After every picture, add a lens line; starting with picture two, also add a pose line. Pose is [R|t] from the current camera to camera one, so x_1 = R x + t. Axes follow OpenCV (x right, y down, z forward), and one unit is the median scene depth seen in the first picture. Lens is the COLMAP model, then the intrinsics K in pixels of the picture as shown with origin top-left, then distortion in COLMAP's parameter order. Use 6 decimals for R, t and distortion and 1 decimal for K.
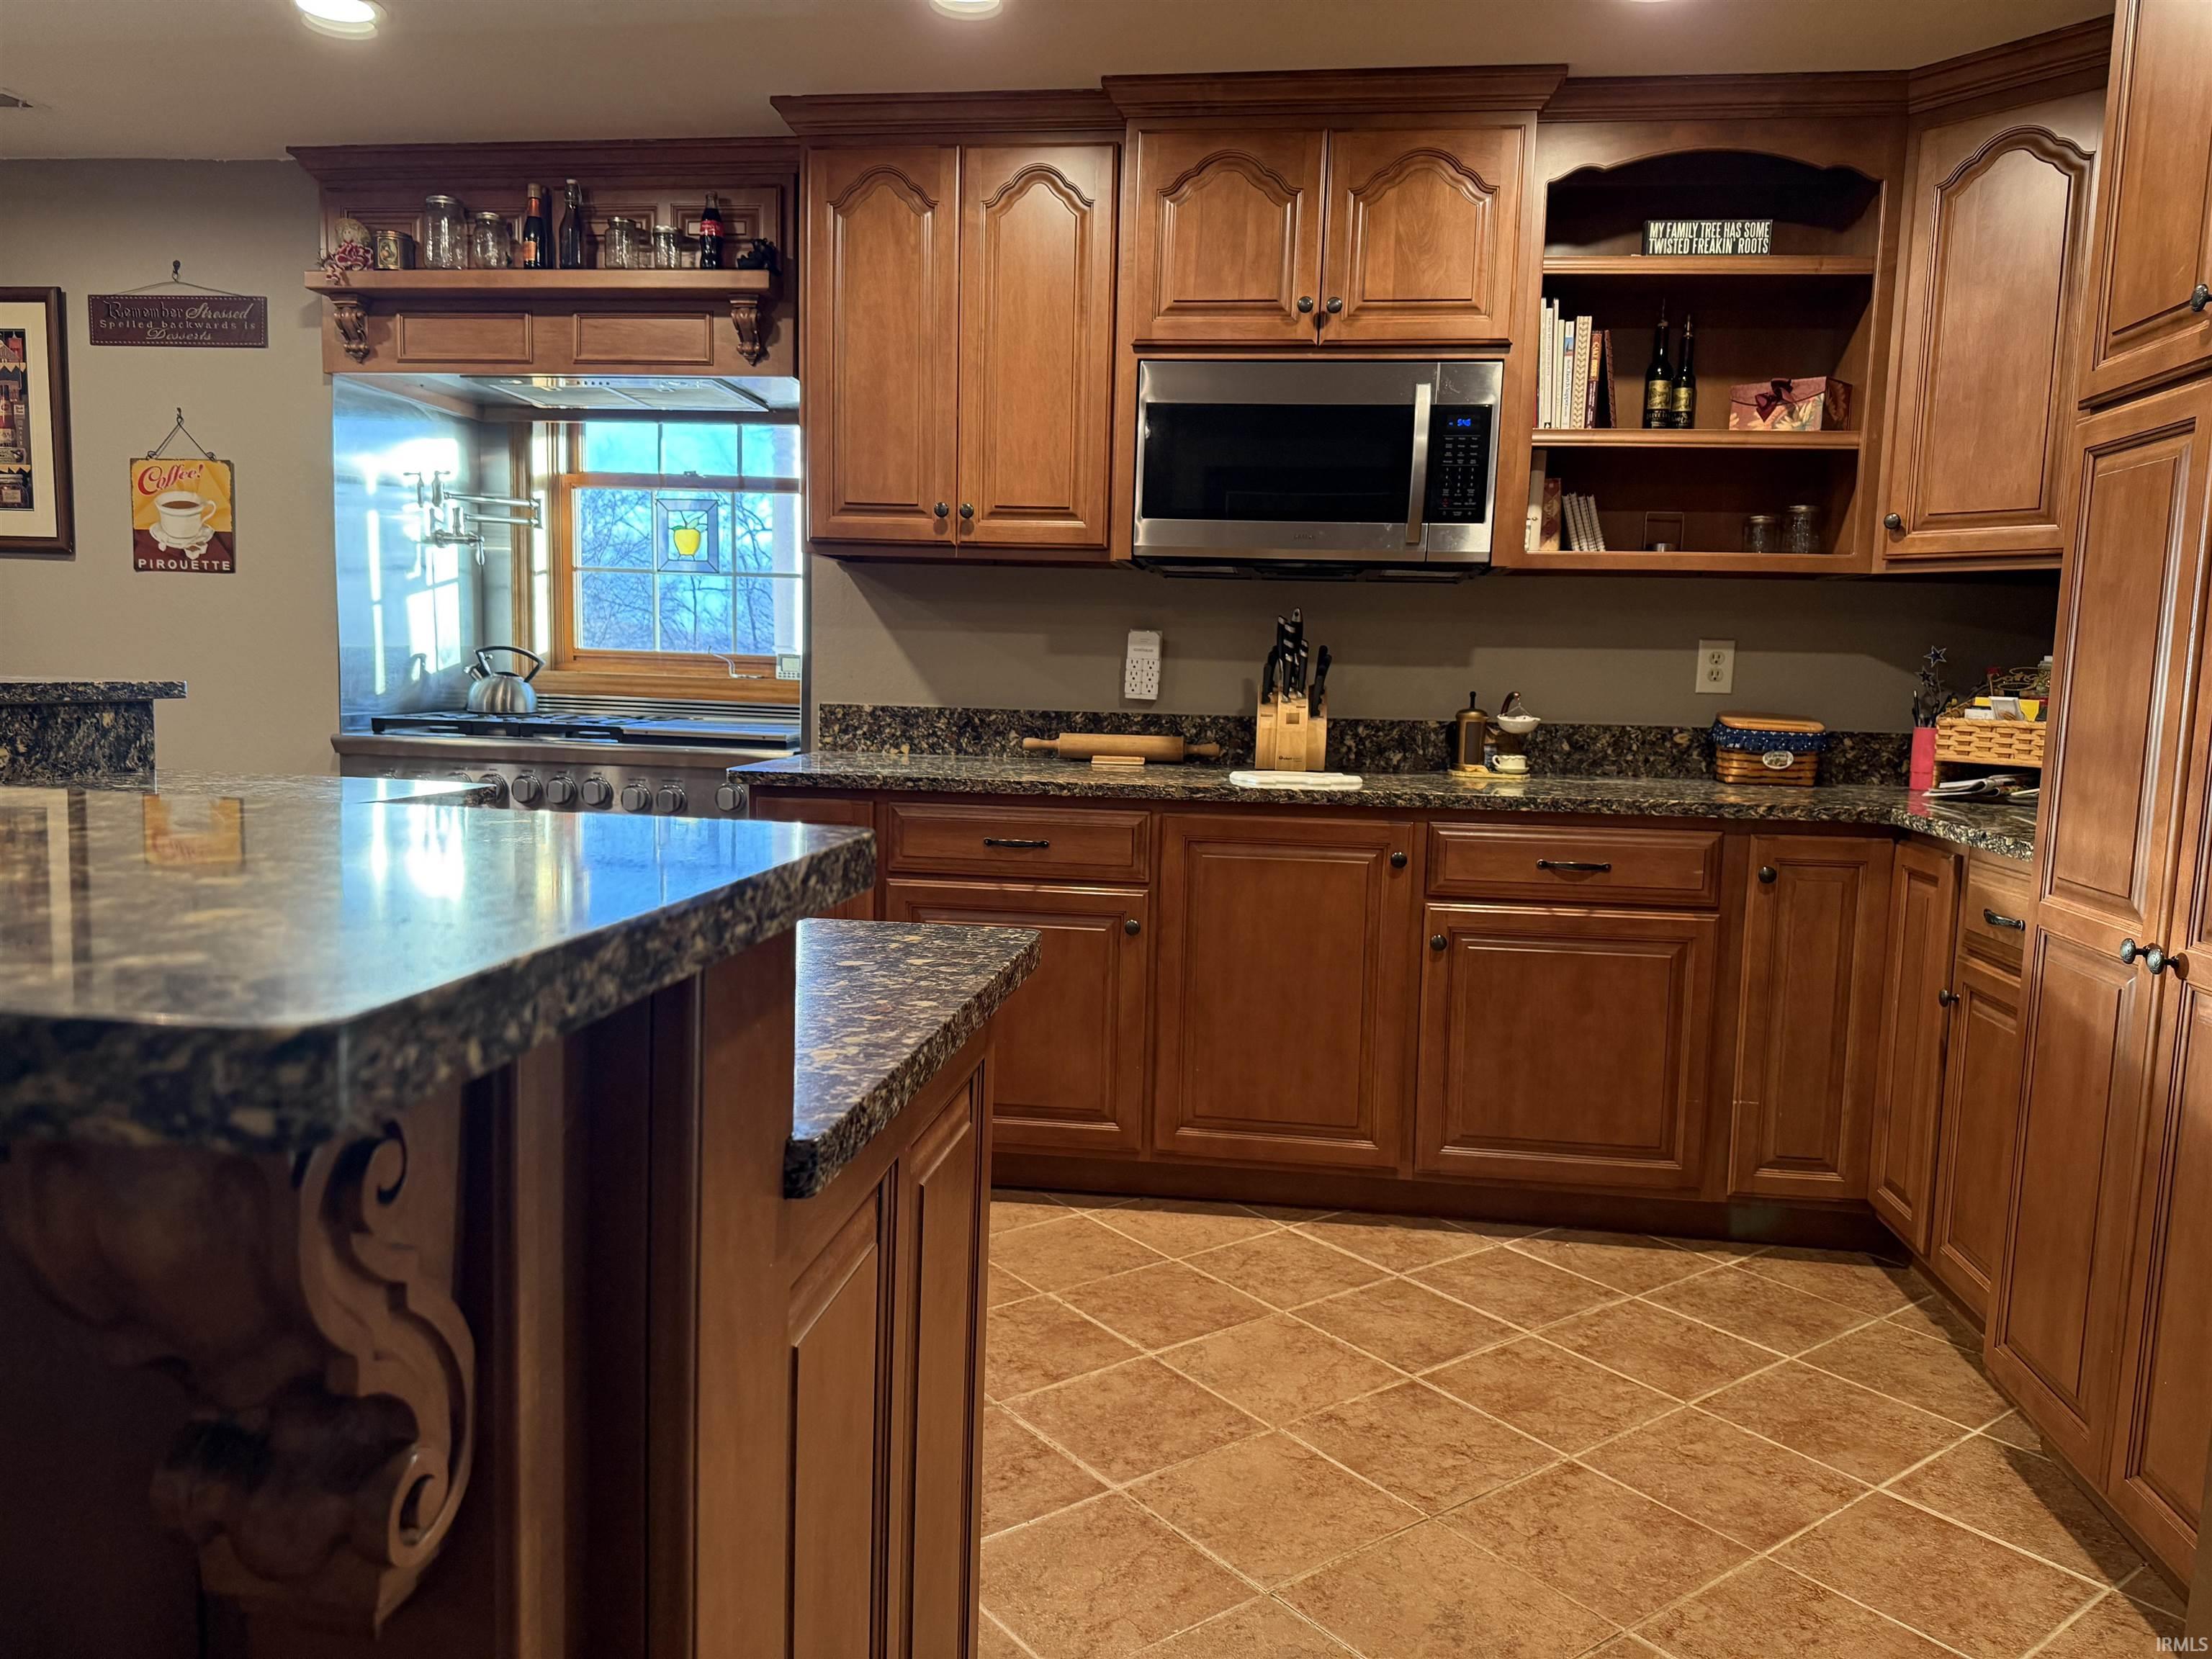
lens RADIAL K [[1552.8, 0, 1103.1], [0, 1552.8, 819.7], [0, 0, 1]] dist [0.084615, -0.071665]
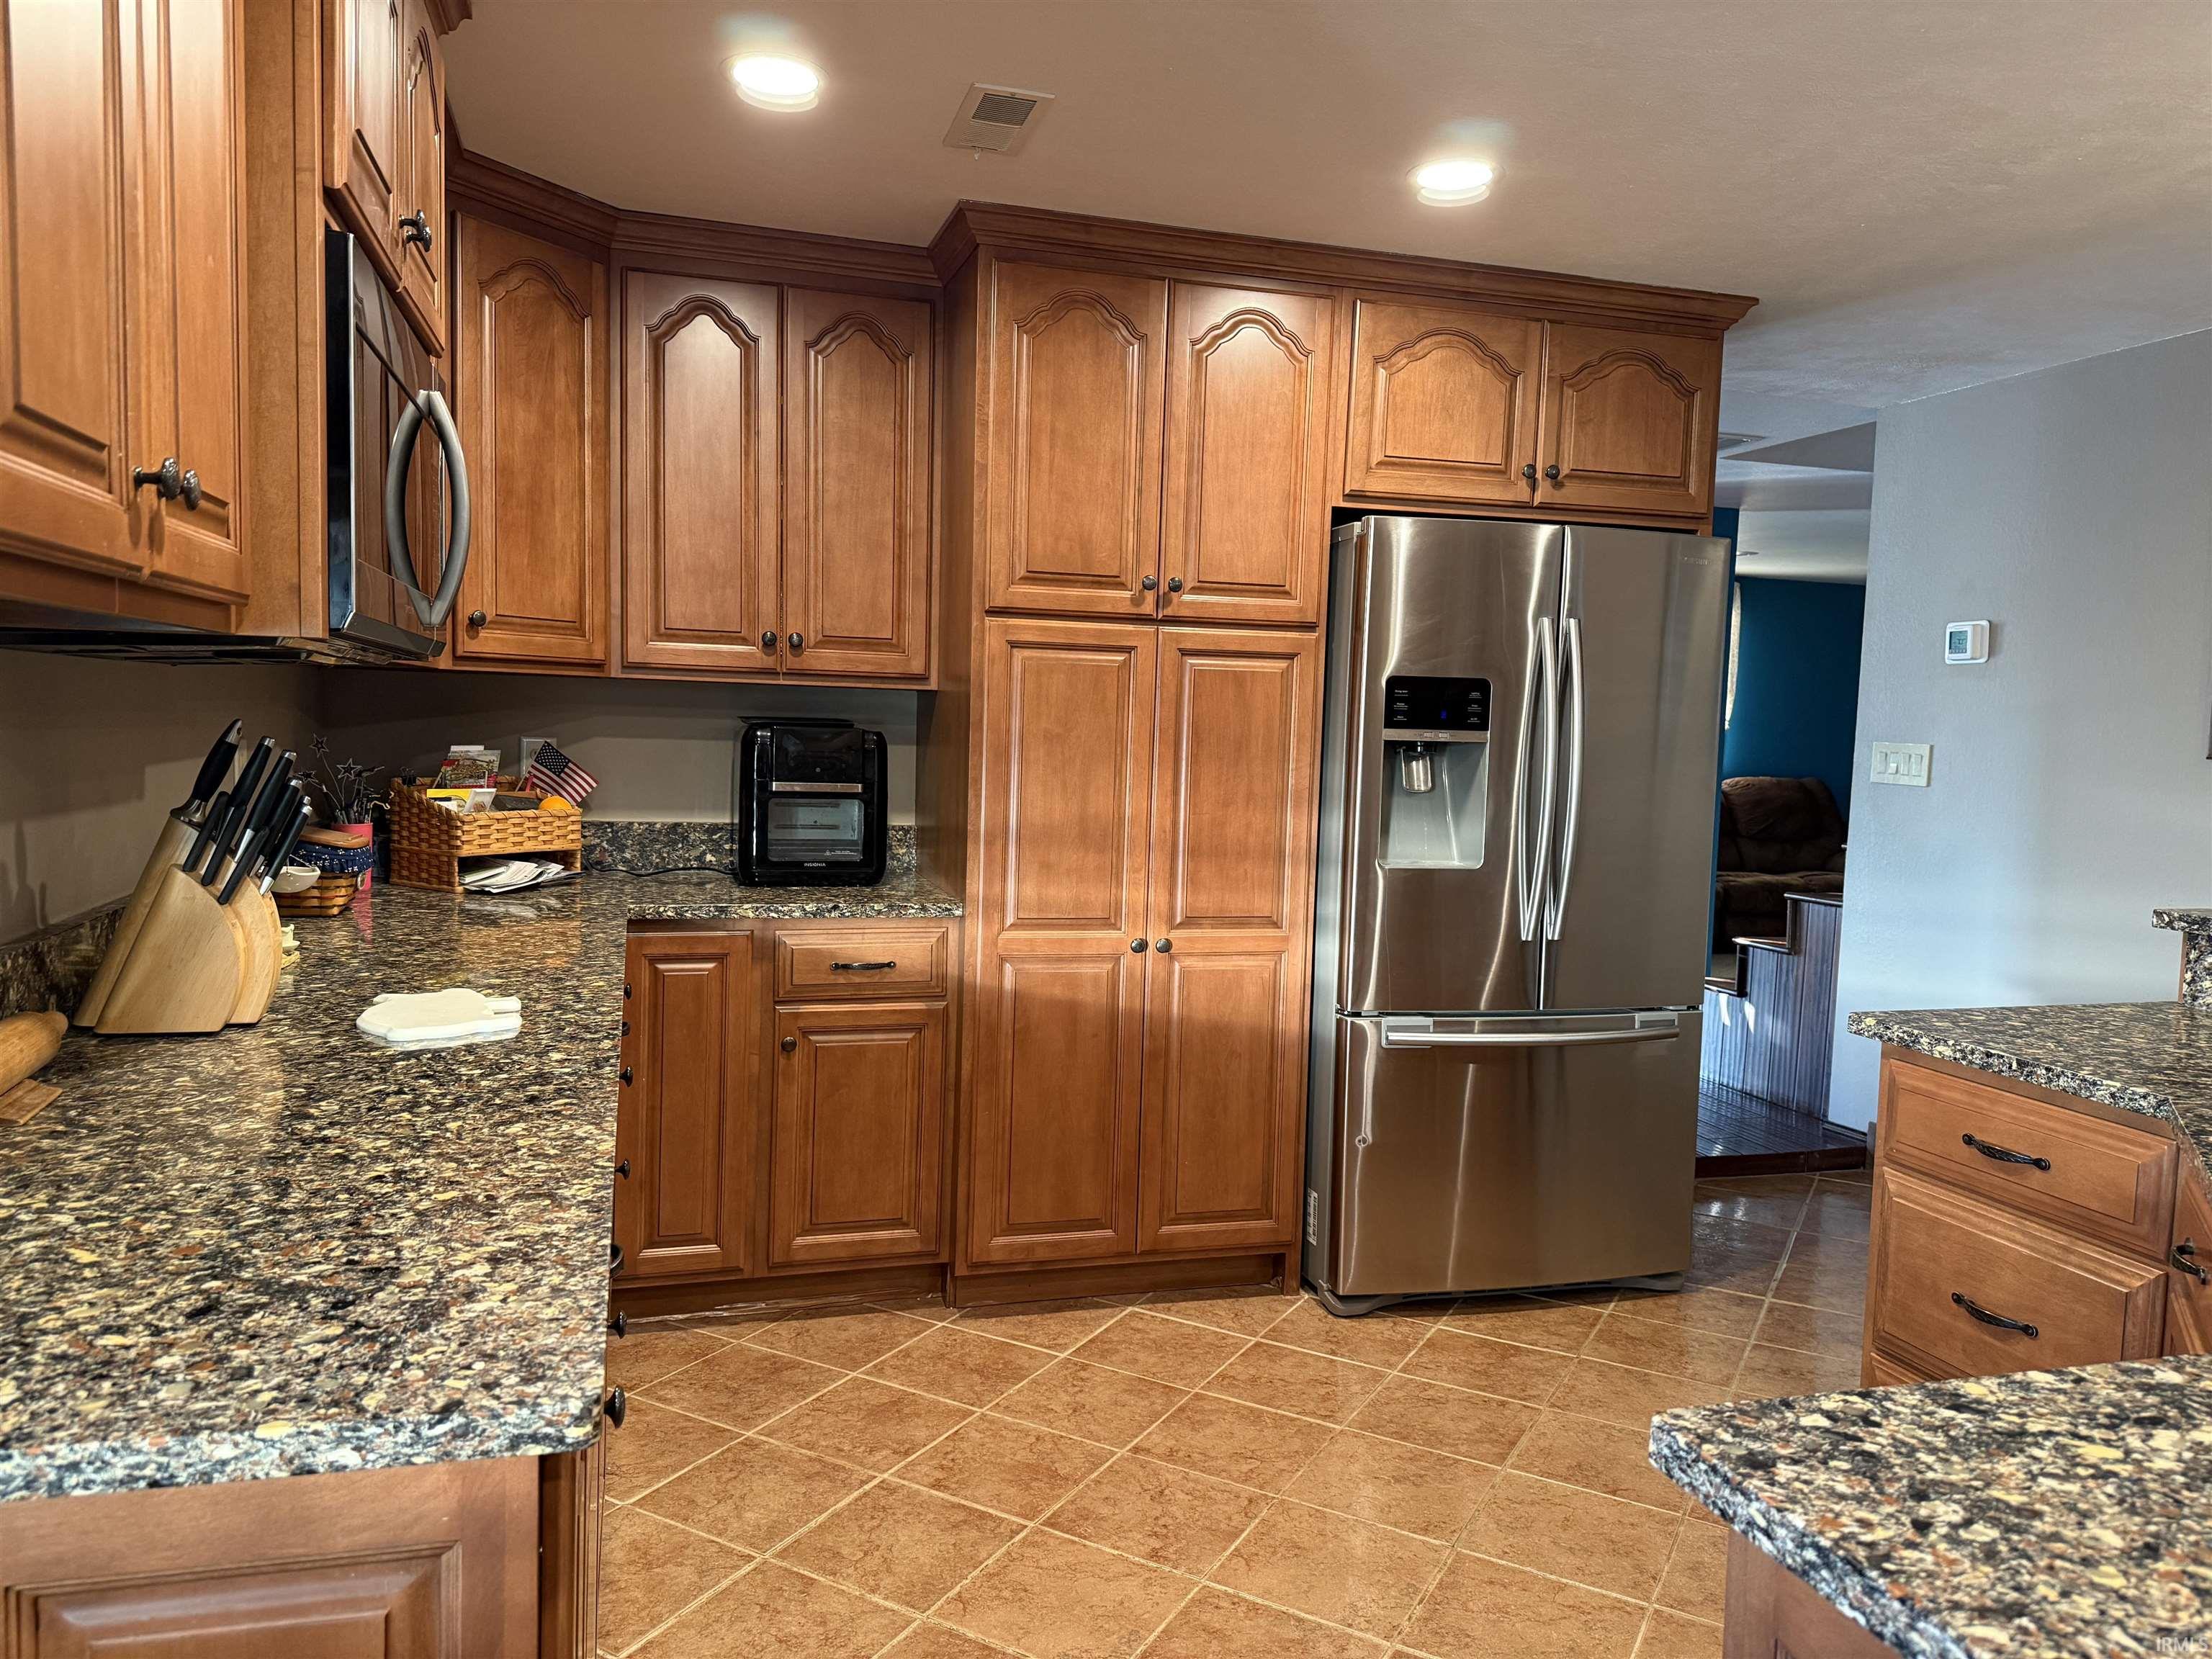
lens RADIAL K [[1552.8, 0, 1102.3], [0, 1552.8, 853.0], [0, 0, 1]] dist [0.084615, -0.071665]
pose [[-0.400518, -0.122096, 0.908118, -0.449900], [0.051998, 0.986457, 0.155562, -0.146679], [-0.914812, 0.109526, -0.388745, 0.864522]]
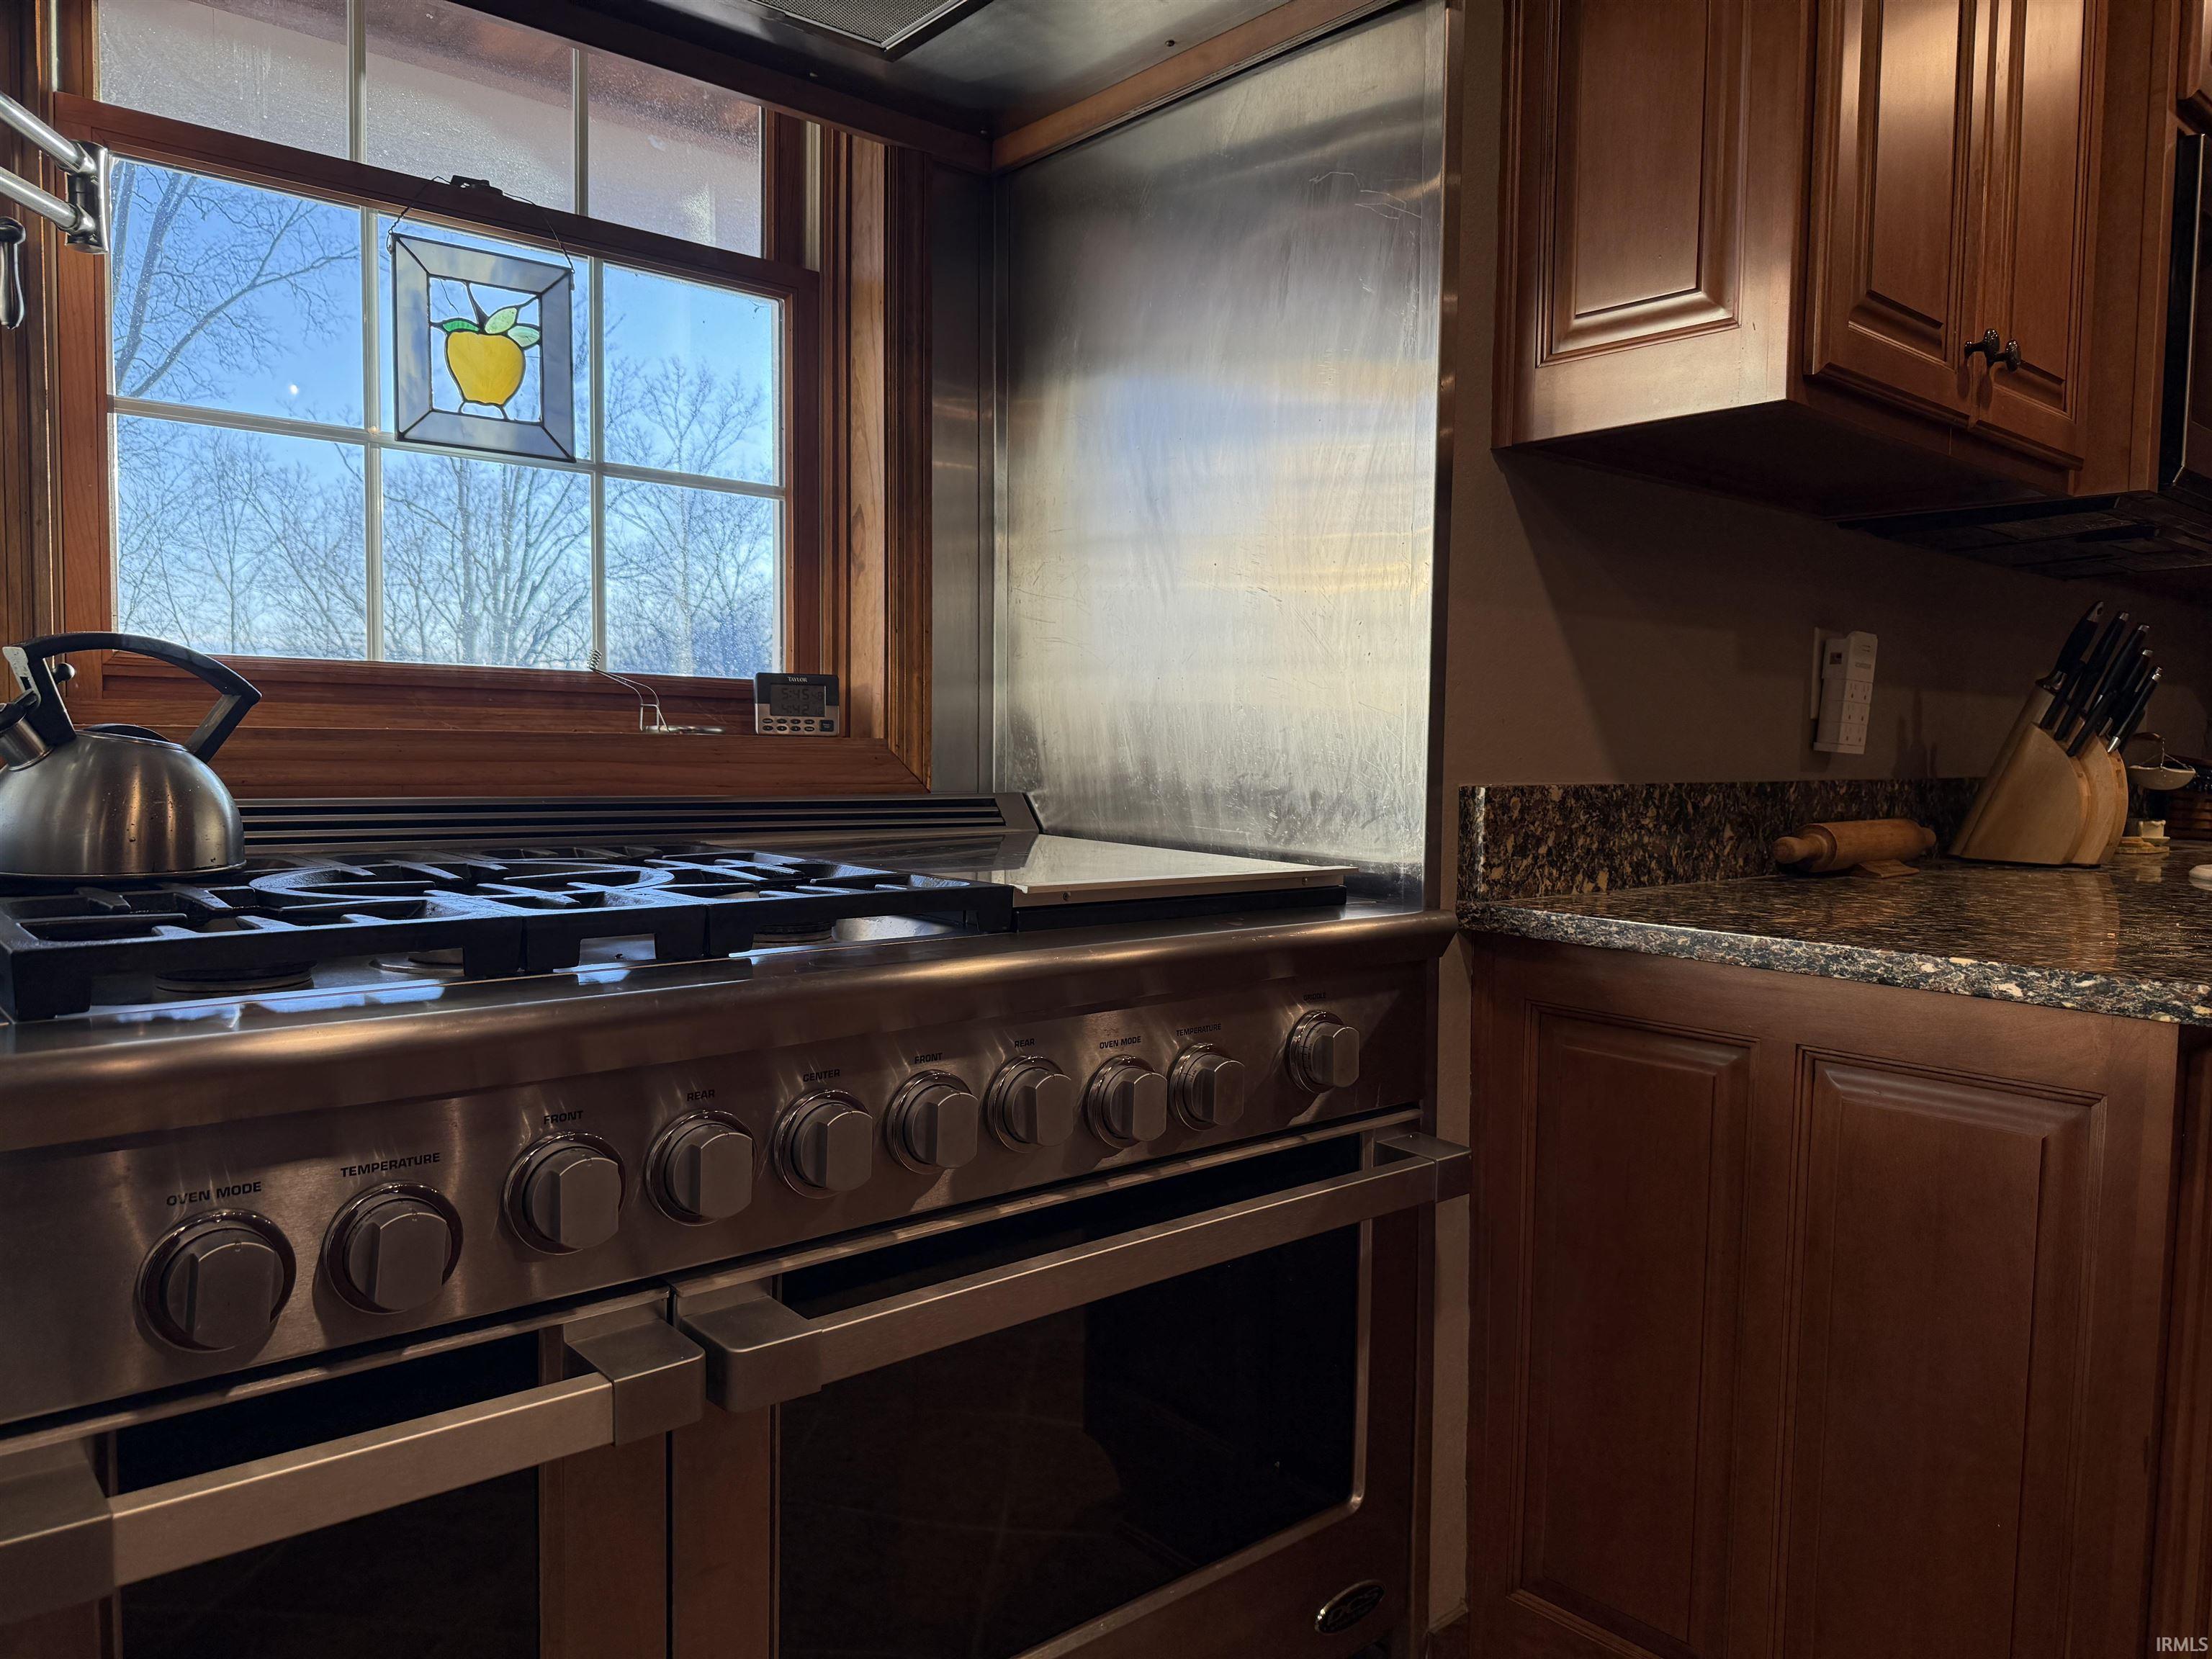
lens RADIAL K [[1552.8, 0, 1096.8], [0, 1552.8, 832.8], [0, 0, 1]] dist [0.084615, -0.071665]
pose [[0.659160, -0.064080, 0.749267, -0.564387], [0.082278, 0.996527, 0.012844, -0.076964], [-0.747488, 0.053183, 0.662143, 0.808889]]
